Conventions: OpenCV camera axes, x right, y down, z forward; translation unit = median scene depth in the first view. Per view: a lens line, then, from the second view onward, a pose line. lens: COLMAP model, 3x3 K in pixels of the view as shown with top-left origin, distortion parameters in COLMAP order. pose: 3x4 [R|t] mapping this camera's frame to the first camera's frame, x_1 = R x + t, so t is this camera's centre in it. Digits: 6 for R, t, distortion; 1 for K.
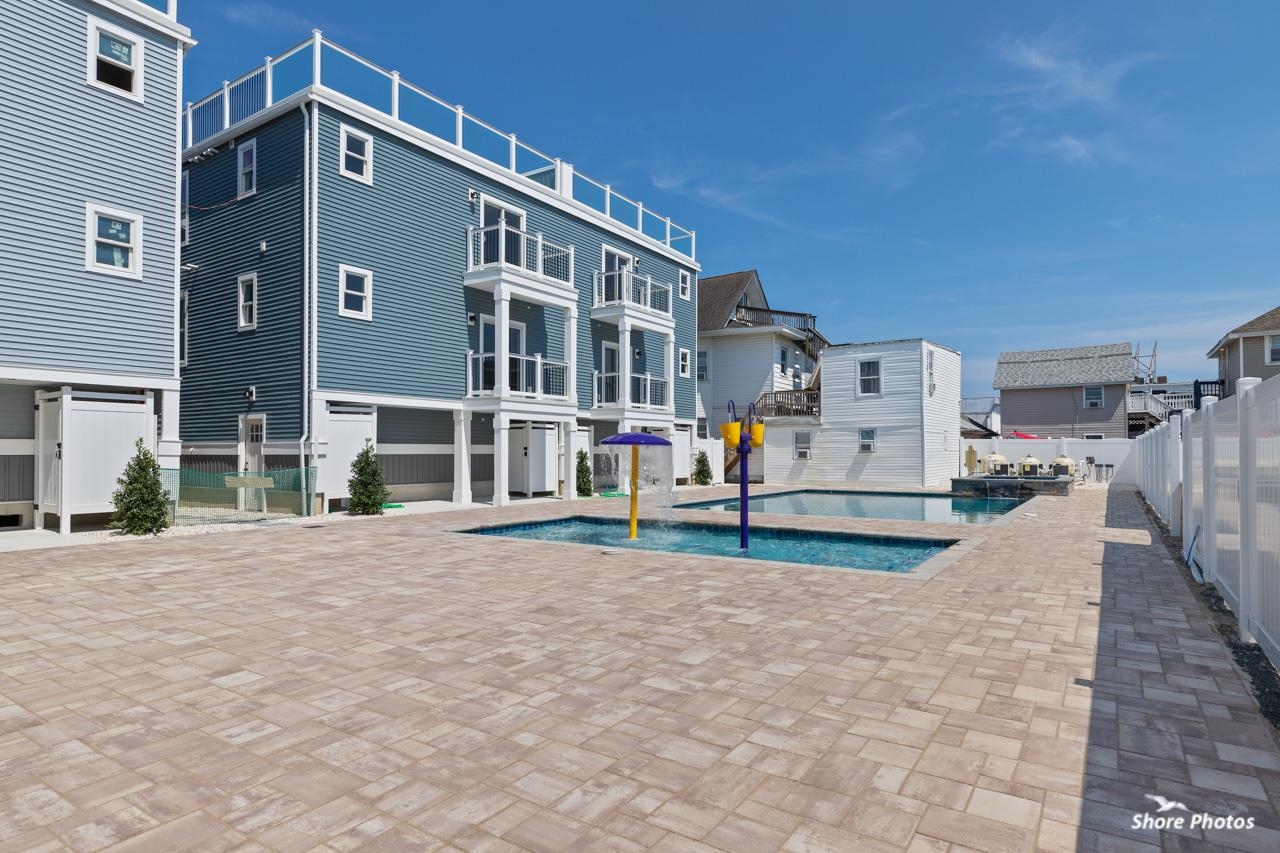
lens RADIAL K [[701.5, 0, 616.3], [0, 701.5, 432.5], [0, 0, 1]] dist [-0.061536, 0.010039]
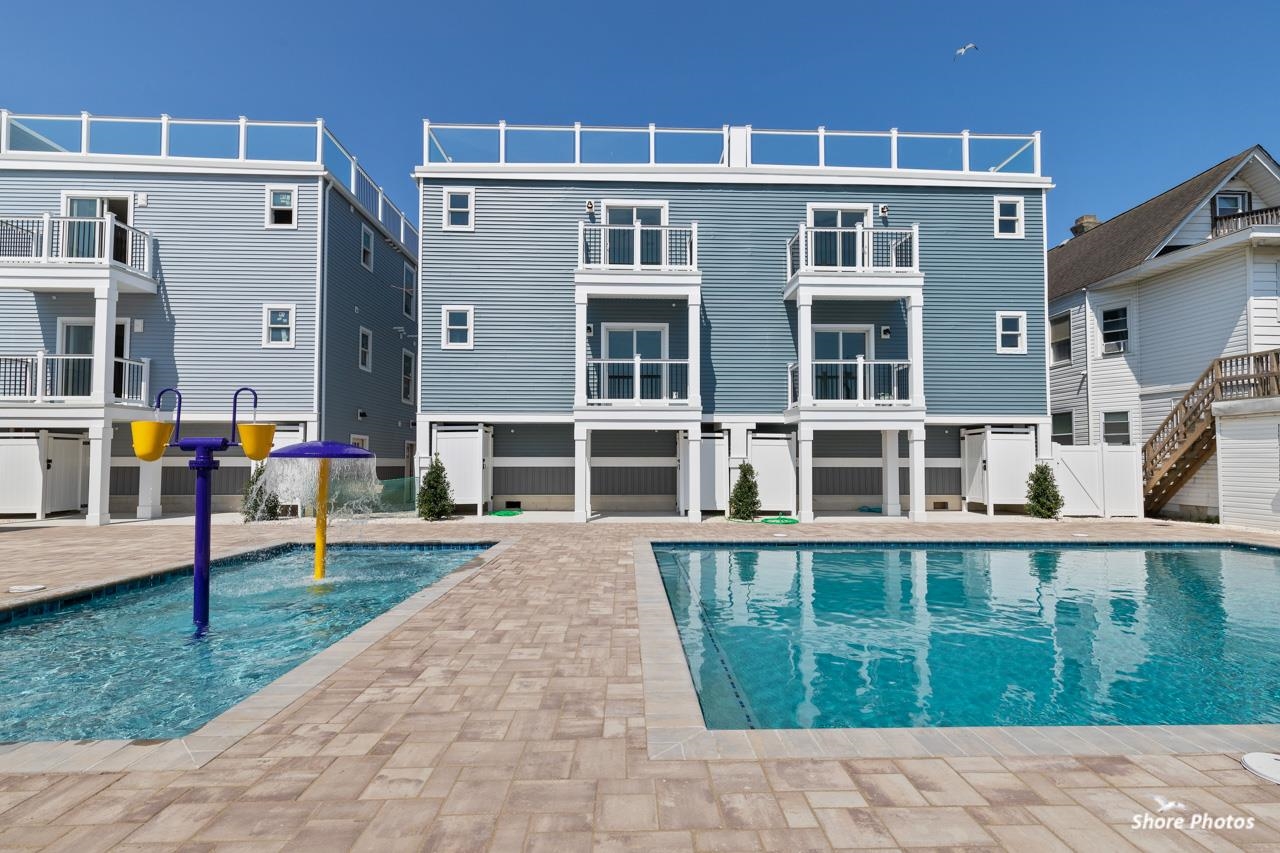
lens RADIAL K [[518.8, 0, 635.7], [0, 518.8, 438.6], [0, 0, 1]] dist [0.001784, 0.000529]
pose [[0.585242, -0.038950, -0.809923, 0.363328], [0.021192, 0.999239, -0.032741, 0.014071], [0.810582, 0.001997, 0.585622, 0.536888]]
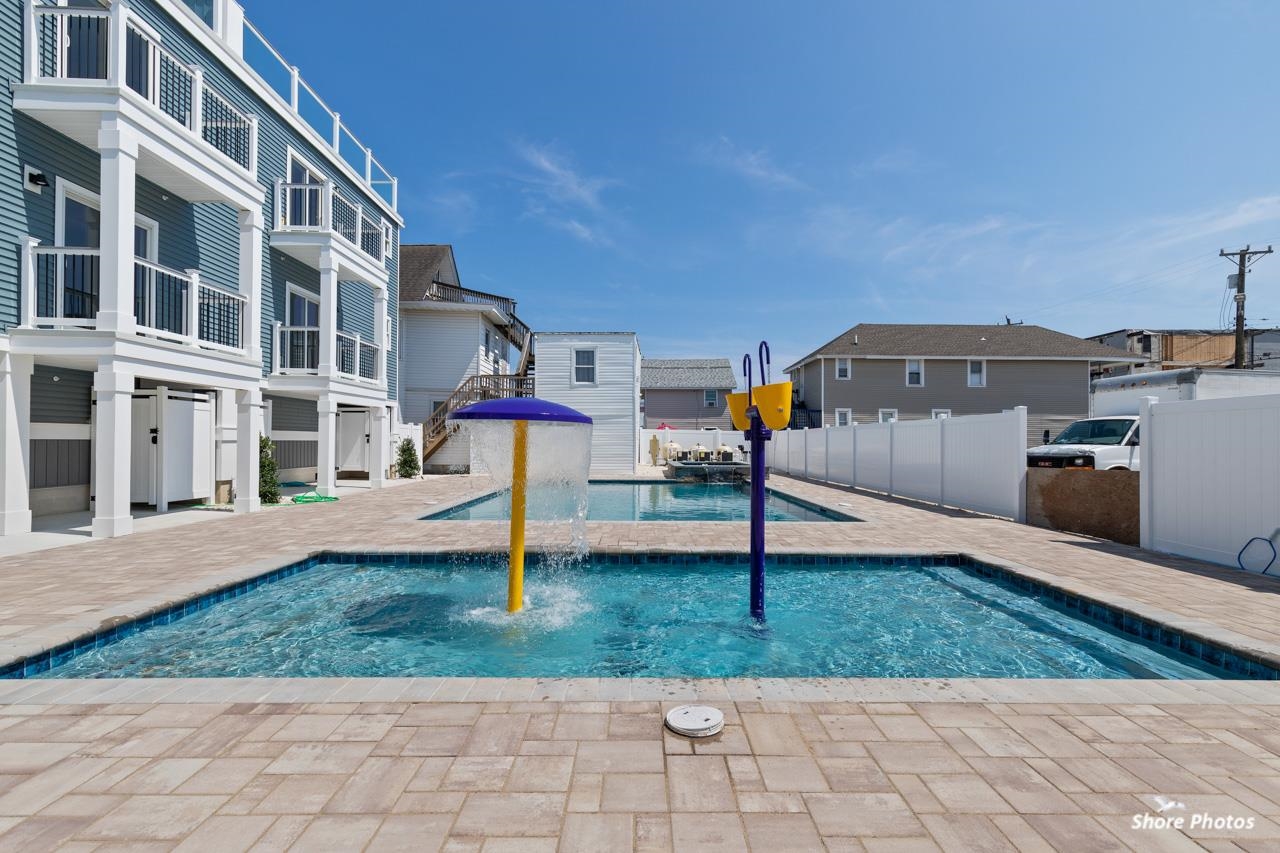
lens RADIAL K [[589.8, 0, 630.7], [0, 589.8, 433.8], [0, 0, 1]] dist [0.015136, -0.002890]
pose [[0.820554, 0.012498, 0.571433, -0.082094], [-0.023443, 0.999656, 0.011799, 0.009260], [-0.571088, -0.023078, 0.820564, 0.326604]]
